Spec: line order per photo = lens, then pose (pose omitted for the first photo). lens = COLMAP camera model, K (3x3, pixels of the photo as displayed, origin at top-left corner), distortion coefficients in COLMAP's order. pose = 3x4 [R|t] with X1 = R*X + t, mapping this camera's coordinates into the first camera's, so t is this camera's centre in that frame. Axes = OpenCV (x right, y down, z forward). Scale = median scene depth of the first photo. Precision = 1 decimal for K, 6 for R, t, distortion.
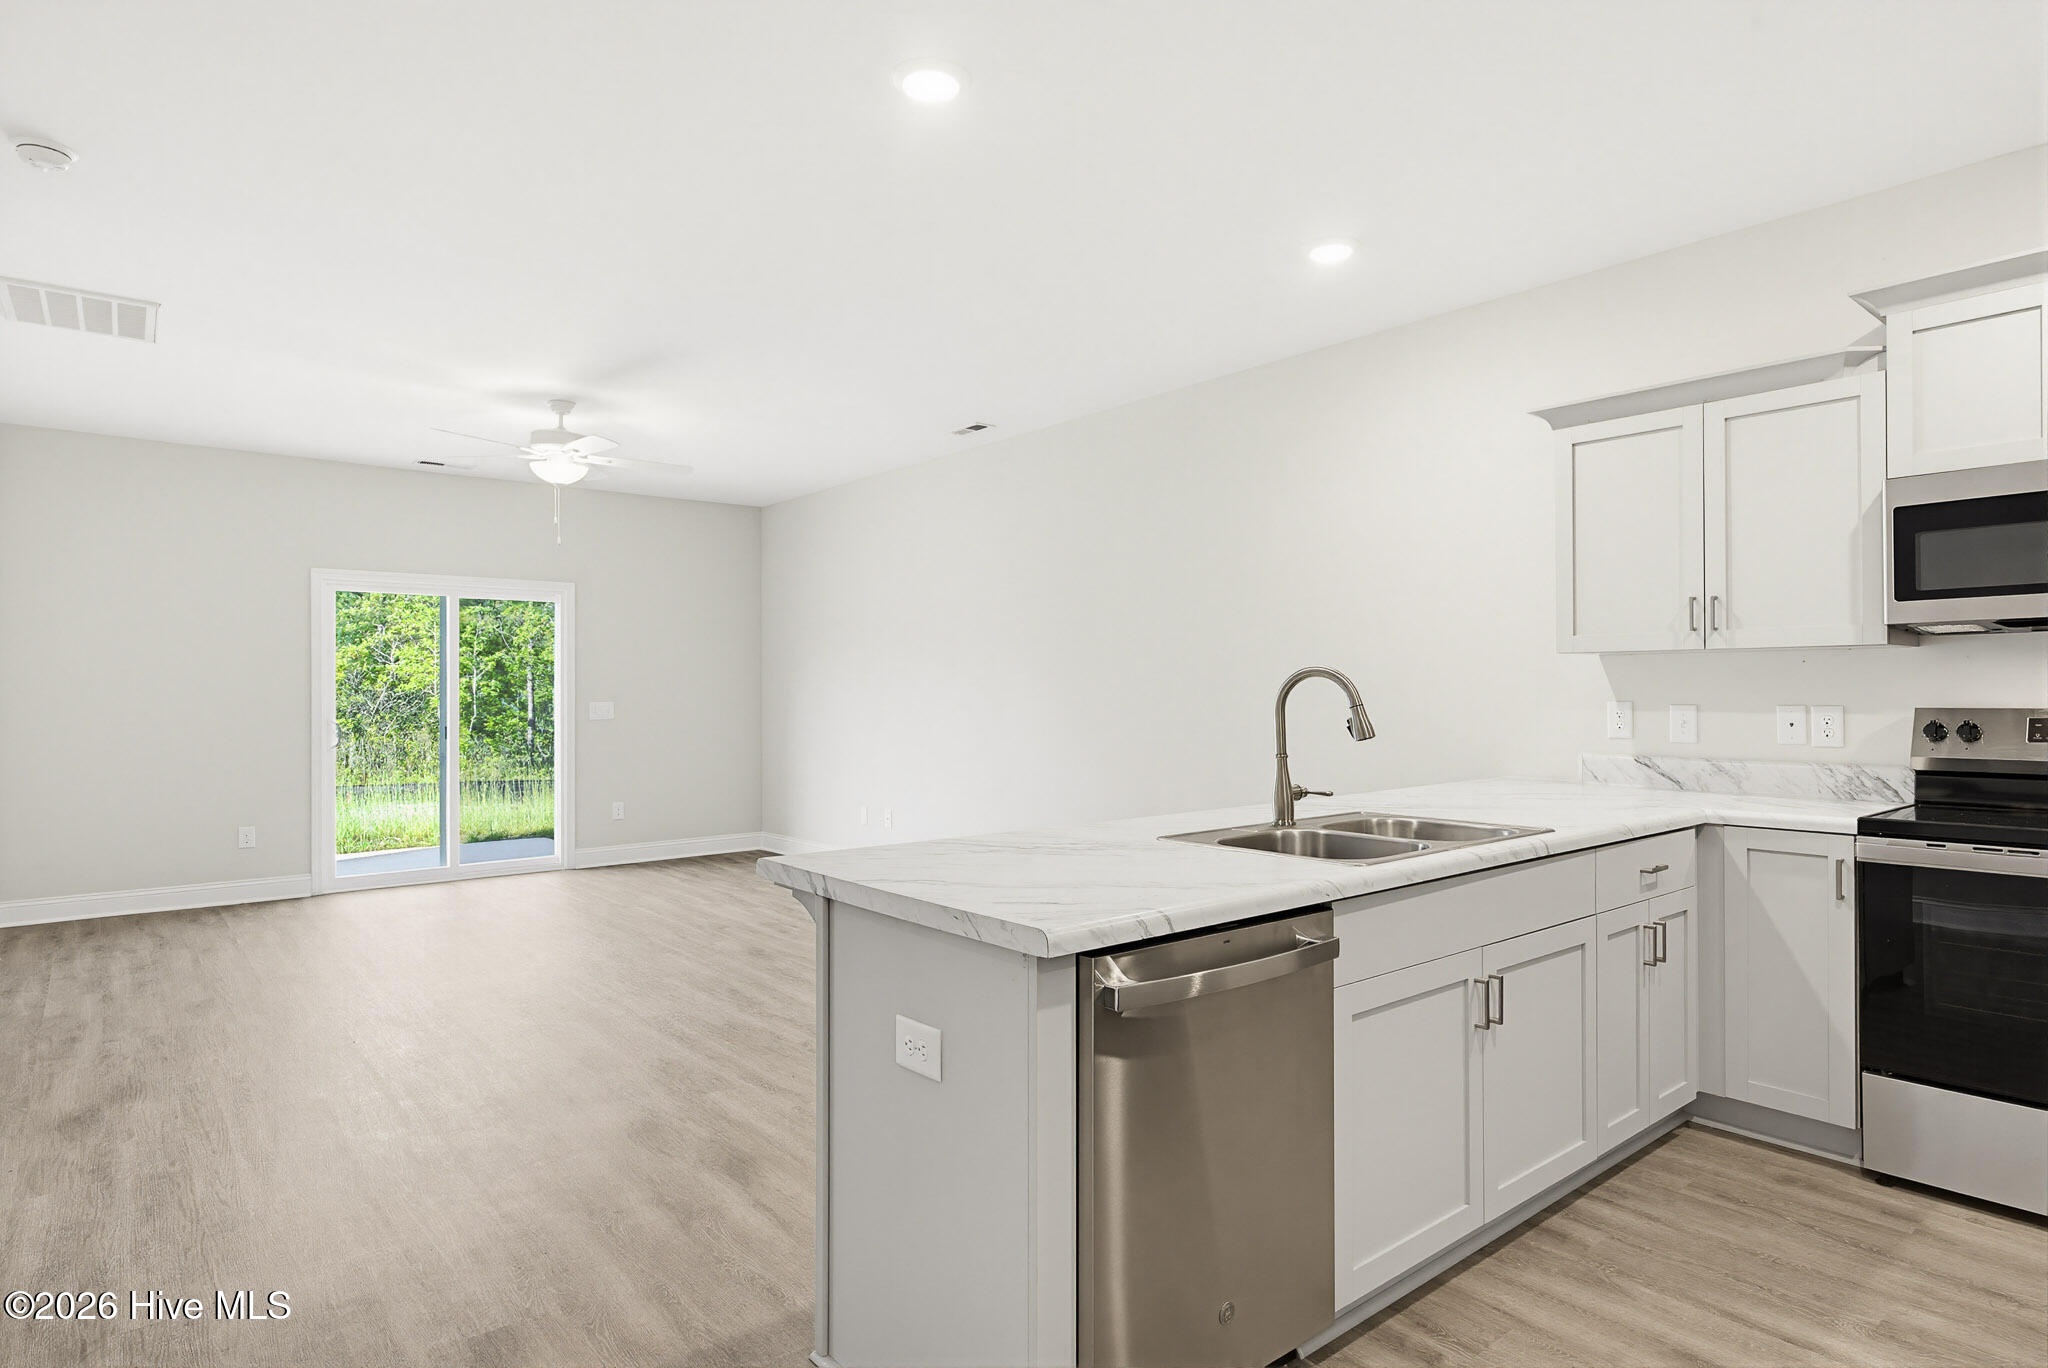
lens RADIAL K [[1114.3, 0, 1032.0], [0, 1114.3, 683.8], [0, 0, 1]] dist [0.003719, 0.000574]
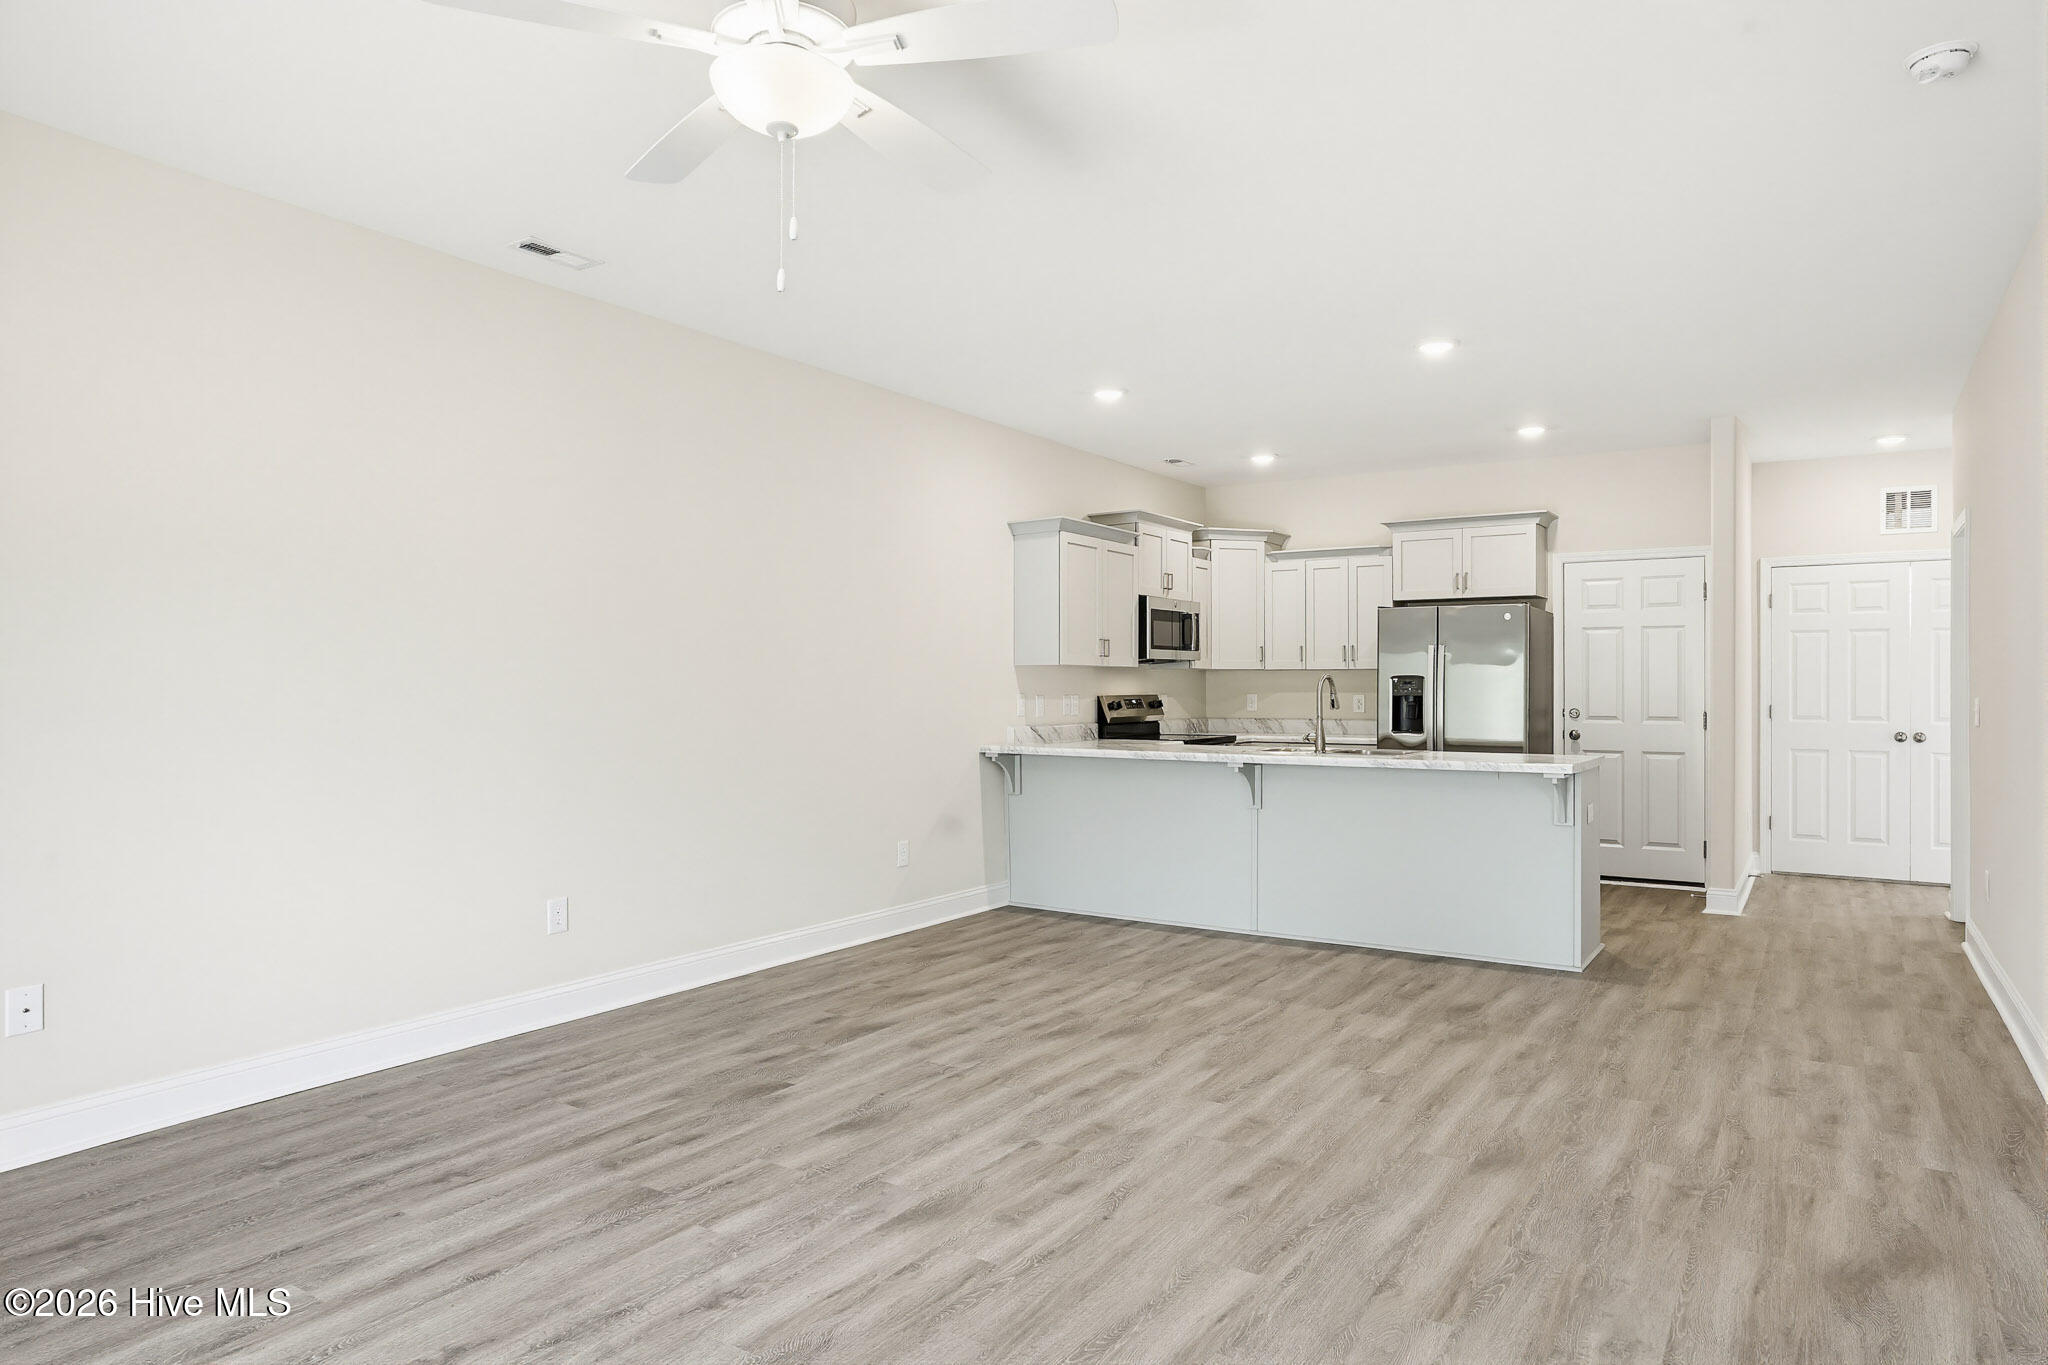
lens RADIAL K [[1228.3, 0, 1028.6], [0, 1228.3, 687.3], [0, 0, 1]] dist [-0.022115, 0.001545]
pose [[-0.290000, 0.005323, 0.957012, -1.412893], [-0.004494, 0.999966, -0.006924, 0.021596], [-0.957016, -0.006309, -0.289966, 1.745025]]
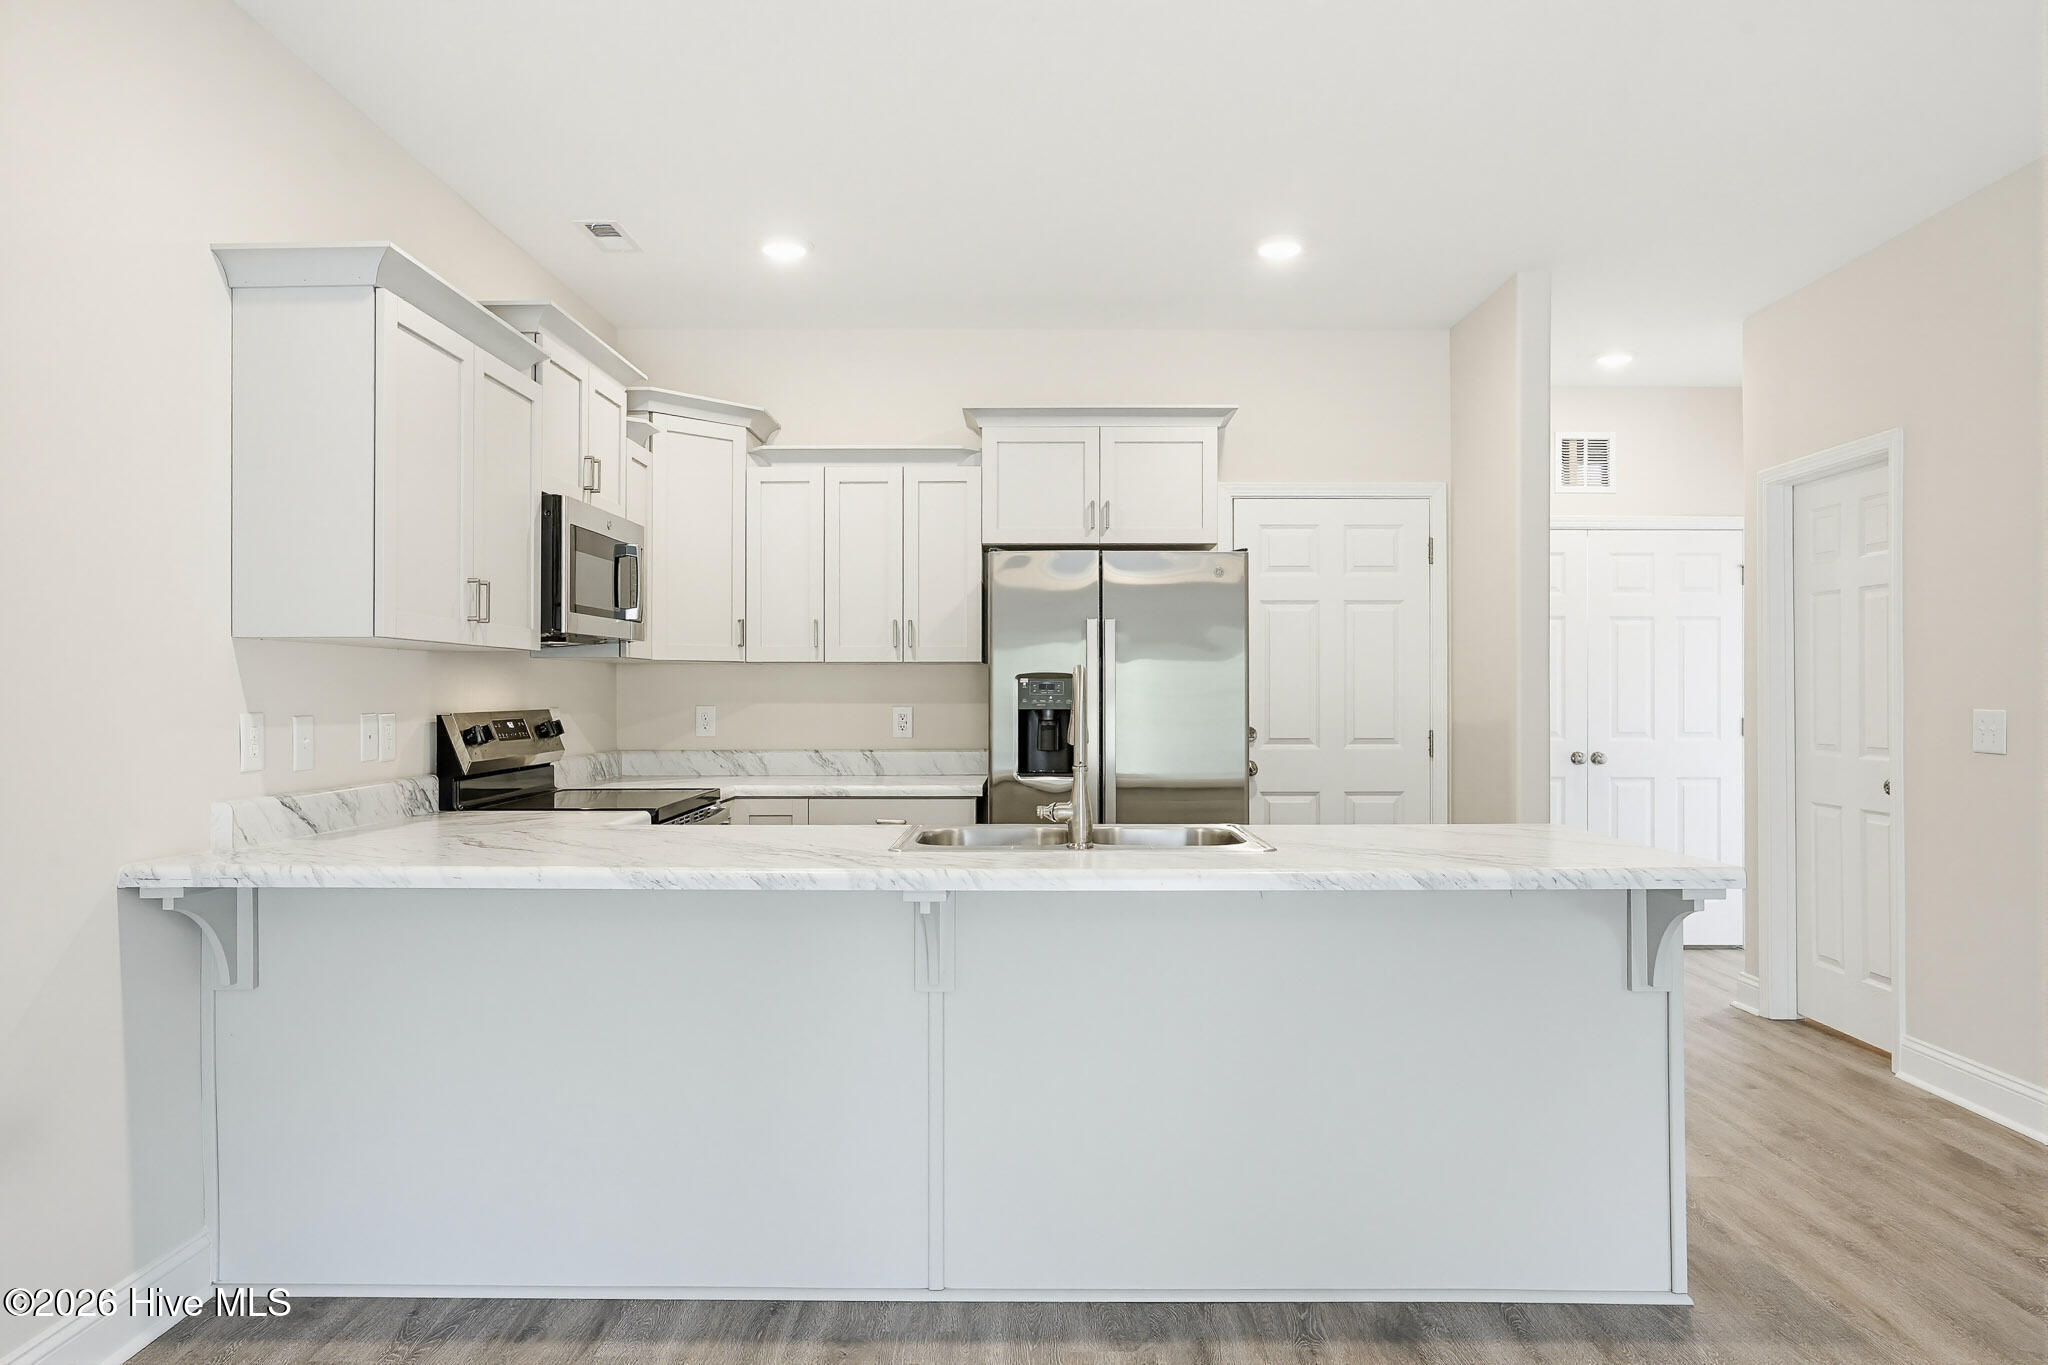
lens RADIAL K [[1327.8, 0, 1032.5], [0, 1327.8, 681.7], [0, 0, 1]] dist [-0.026925, 0.047323]
pose [[-0.765135, 0.011641, 0.643764, -0.333683], [0.001018, 0.999857, -0.016870, 0.013214], [-0.643869, -0.012252, -0.765038, 1.477227]]
